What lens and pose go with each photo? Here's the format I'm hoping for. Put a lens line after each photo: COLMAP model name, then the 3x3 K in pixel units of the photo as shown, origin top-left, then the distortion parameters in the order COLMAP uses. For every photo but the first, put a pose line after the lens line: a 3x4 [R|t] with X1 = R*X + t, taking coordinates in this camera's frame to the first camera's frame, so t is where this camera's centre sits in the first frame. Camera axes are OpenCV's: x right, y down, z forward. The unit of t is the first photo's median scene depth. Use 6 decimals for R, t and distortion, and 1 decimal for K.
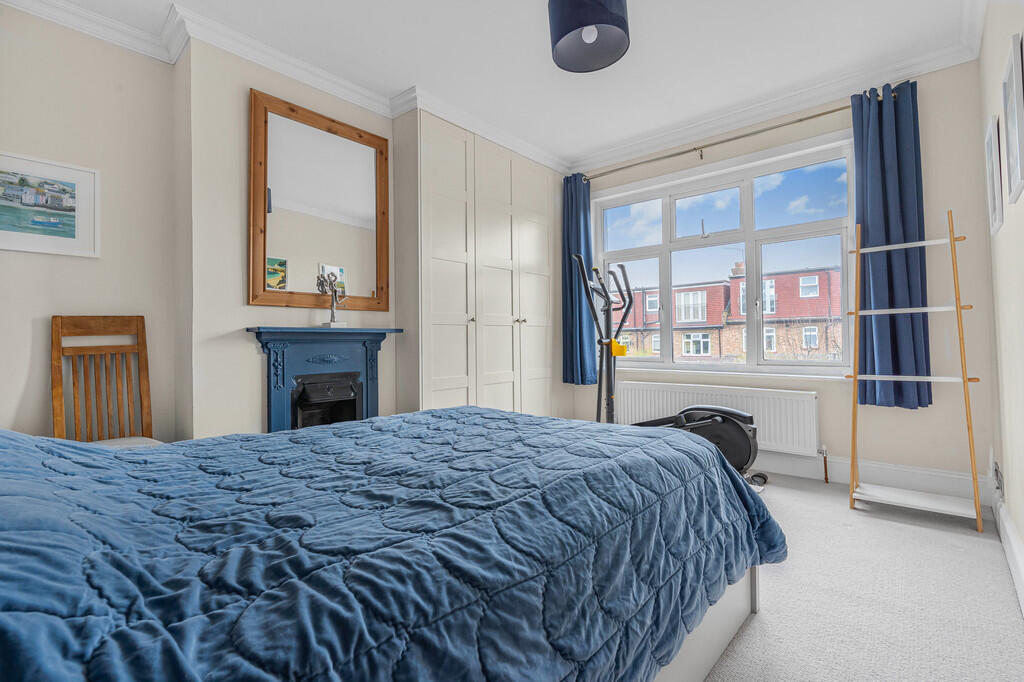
lens RADIAL K [[465.2, 0, 512.0], [0, 465.2, 341.0], [0, 0, 1]] dist [-0.000729, -0.000158]
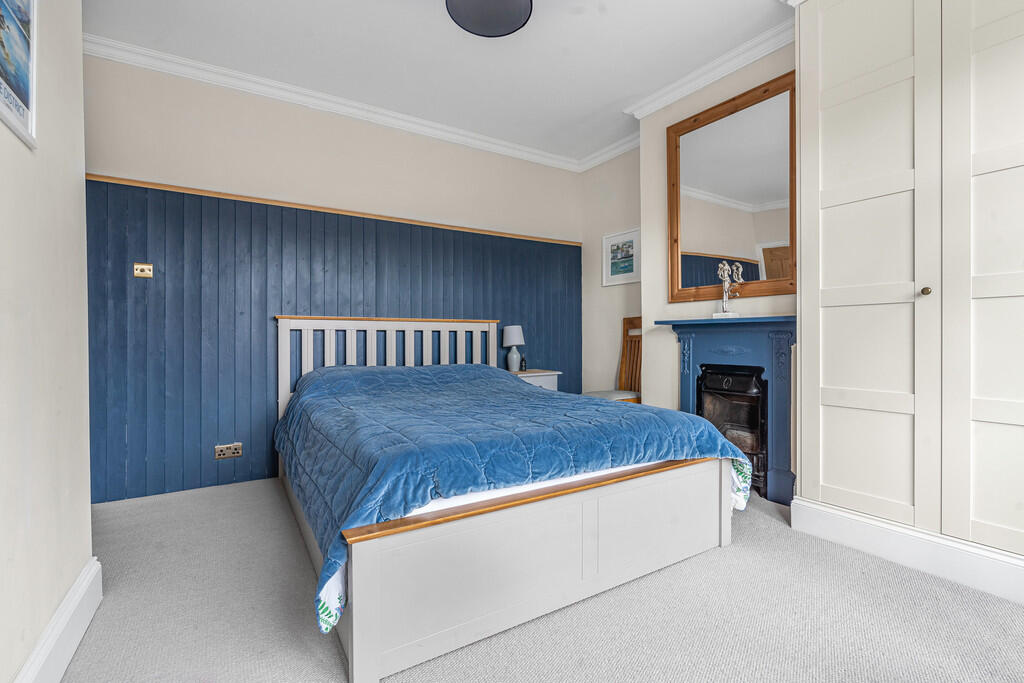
lens RADIAL K [[465.2, 0, 512.0], [0, 465.2, 341.5], [0, 0, 1]] dist [-0.000729, -0.000158]
pose [[-0.280636, 0.020276, -0.959600, 0.730202], [0.003836, 0.999793, 0.020003, -0.001379], [0.959807, 0.001933, -0.280656, 0.926006]]
